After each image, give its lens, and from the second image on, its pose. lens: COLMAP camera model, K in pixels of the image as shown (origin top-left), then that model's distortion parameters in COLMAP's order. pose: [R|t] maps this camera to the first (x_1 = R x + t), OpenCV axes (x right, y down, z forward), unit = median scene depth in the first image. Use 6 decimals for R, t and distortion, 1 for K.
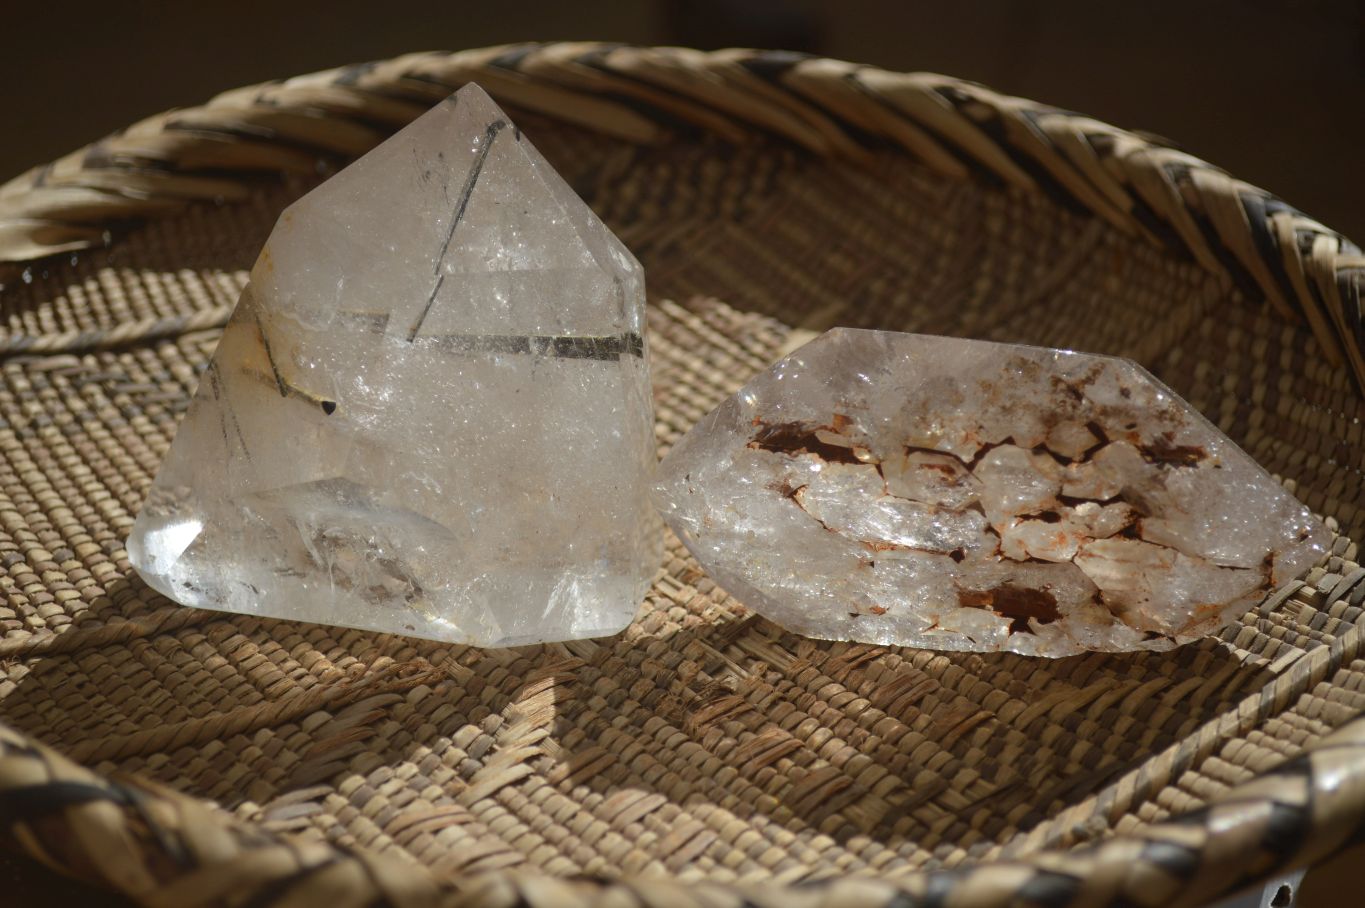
lens RADIAL K [[2552.0, 0, 680.0], [0, 2552.0, 457.7], [0, 0, 1]] dist [-0.003162, 0.000000]
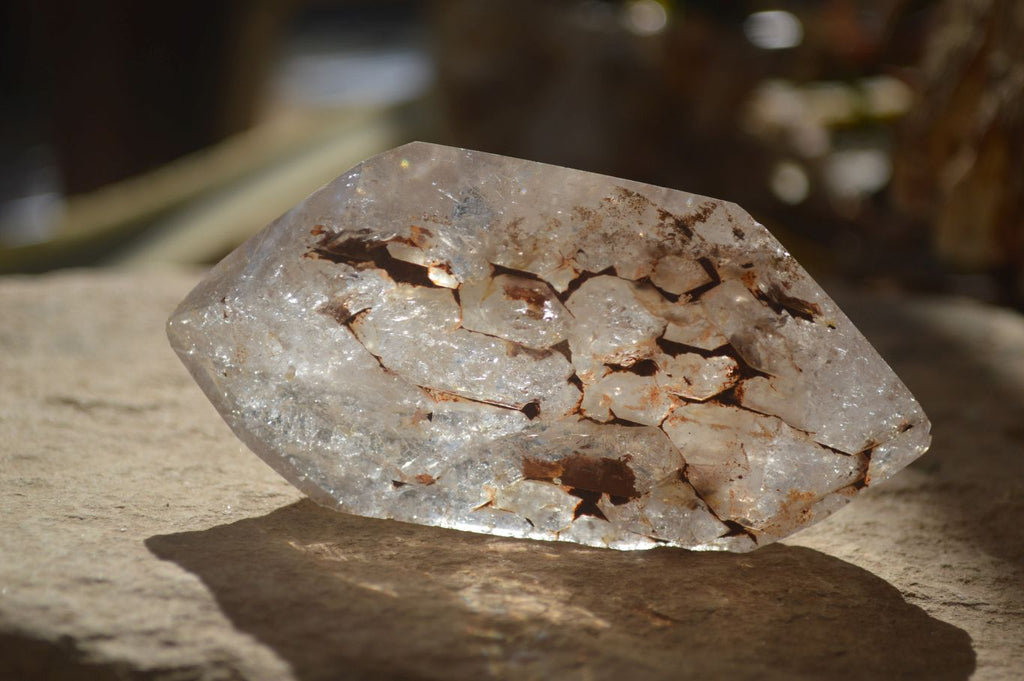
lens RADIAL K [[1914.5, 0, 514.1], [0, 1914.5, 345.1], [0, 0, 1]] dist [-0.003162, 0.000000]
pose [[0.968474, 0.123006, 0.216627, -0.041857], [-0.073773, 0.972201, -0.222221, 0.165484], [-0.237940, 0.199234, 0.950626, 0.384708]]
